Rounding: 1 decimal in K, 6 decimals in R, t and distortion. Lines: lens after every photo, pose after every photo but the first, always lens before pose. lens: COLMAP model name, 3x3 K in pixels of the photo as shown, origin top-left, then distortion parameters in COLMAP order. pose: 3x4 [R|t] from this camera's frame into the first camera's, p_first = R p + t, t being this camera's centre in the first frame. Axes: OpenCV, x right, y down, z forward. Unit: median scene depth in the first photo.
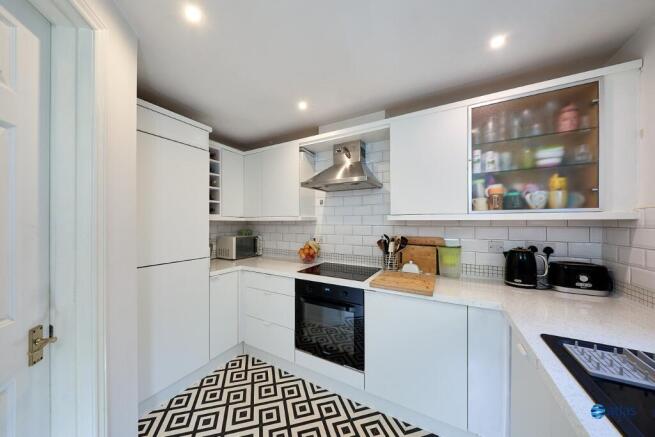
lens RADIAL K [[211.3, 0, 327.9], [0, 211.3, 222.3], [0, 0, 1]] dist [-0.000186, -0.000078]
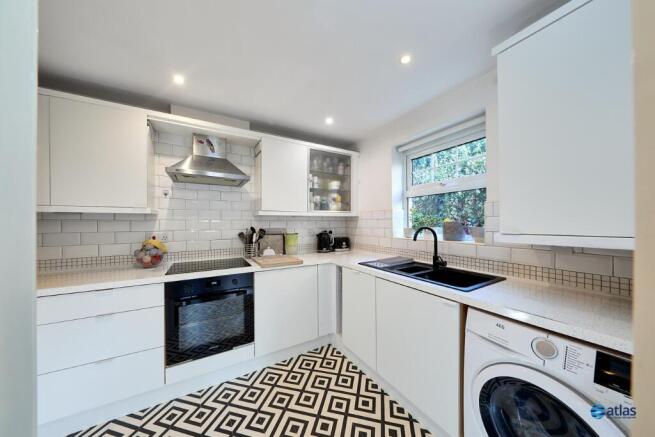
lens RADIAL K [[206.2, 0, 308.1], [0, 206.2, 223.0], [0, 0, 1]] dist [0.000135, 0.000009]
pose [[0.549806, -0.003751, 0.835284, -0.571050], [0.003399, 0.999992, 0.002253, 0.035954], [-0.835286, 0.001601, 0.549814, 0.101463]]
